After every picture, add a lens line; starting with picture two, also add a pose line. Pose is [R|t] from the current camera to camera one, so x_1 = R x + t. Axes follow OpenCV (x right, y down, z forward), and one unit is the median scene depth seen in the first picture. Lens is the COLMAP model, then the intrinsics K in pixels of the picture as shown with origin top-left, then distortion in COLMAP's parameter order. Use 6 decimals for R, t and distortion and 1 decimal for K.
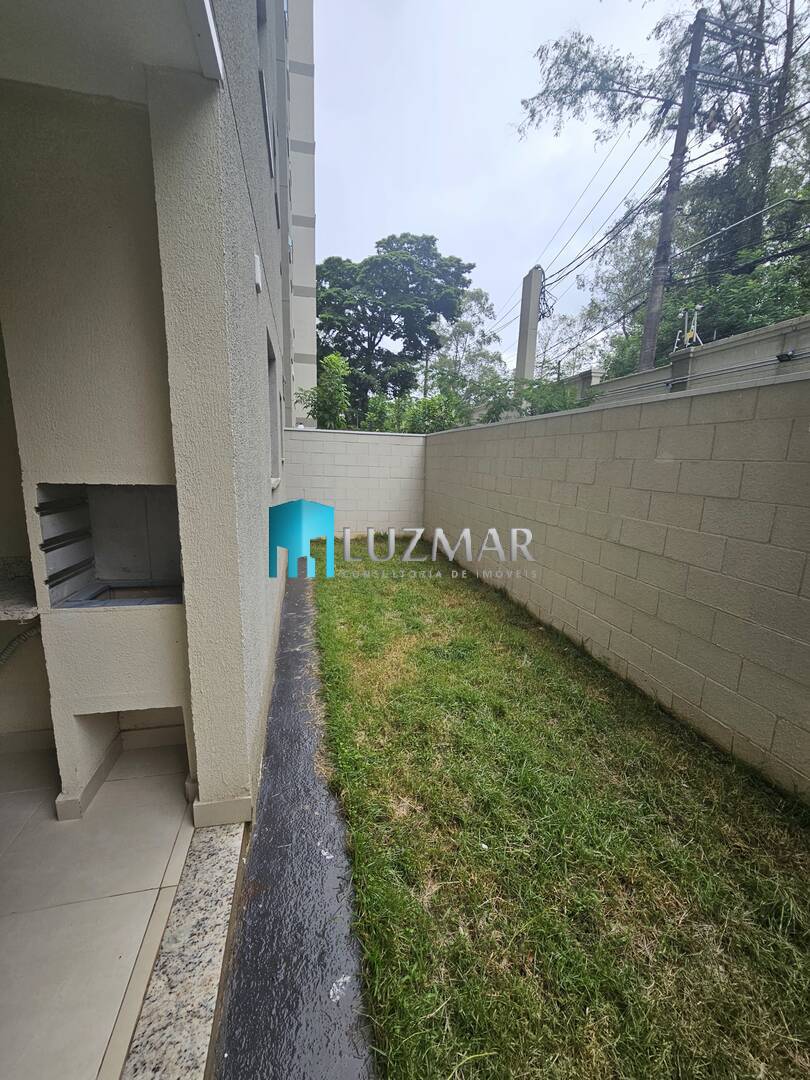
lens RADIAL K [[446.7, 0, 403.3], [0, 446.7, 547.5], [0, 0, 1]] dist [-0.002953, 0.003149]
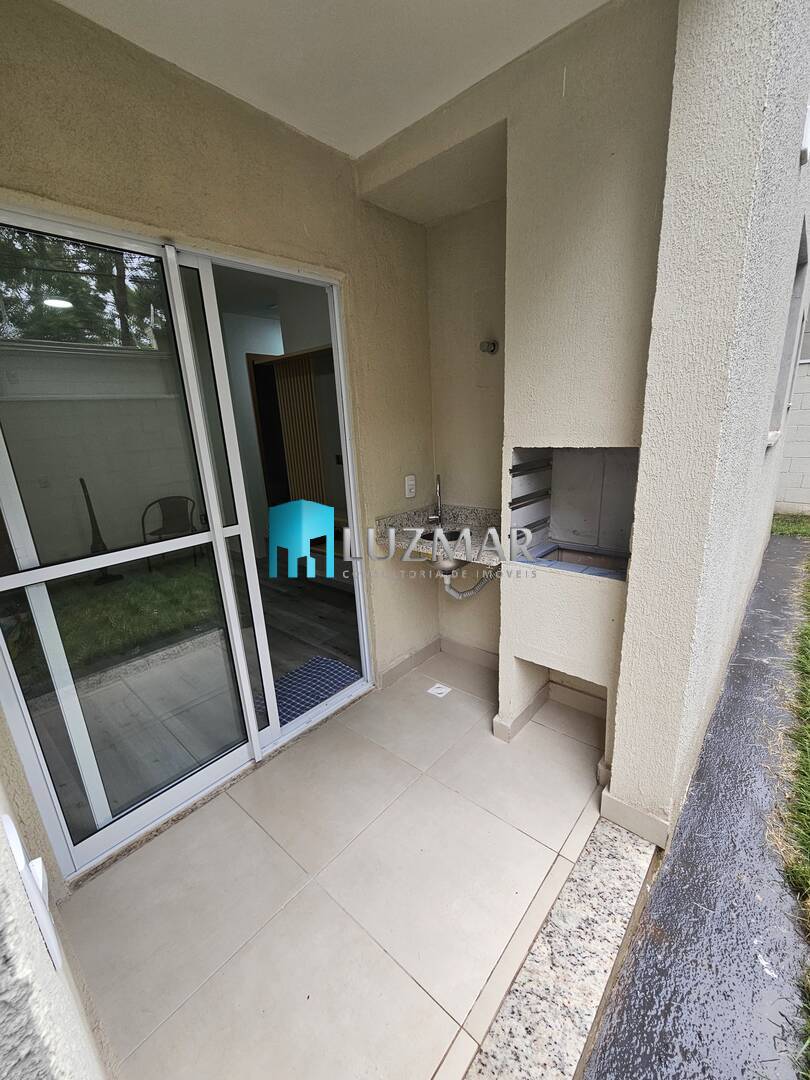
lens RADIAL K [[446.7, 0, 403.3], [0, 446.7, 547.5], [0, 0, 1]] dist [-0.002953, 0.003149]
pose [[0.588456, 0.166136, -0.791277, -0.058092], [-0.090324, 0.986043, 0.139856, -0.025866], [0.803468, -0.010828, 0.595249, 0.107014]]
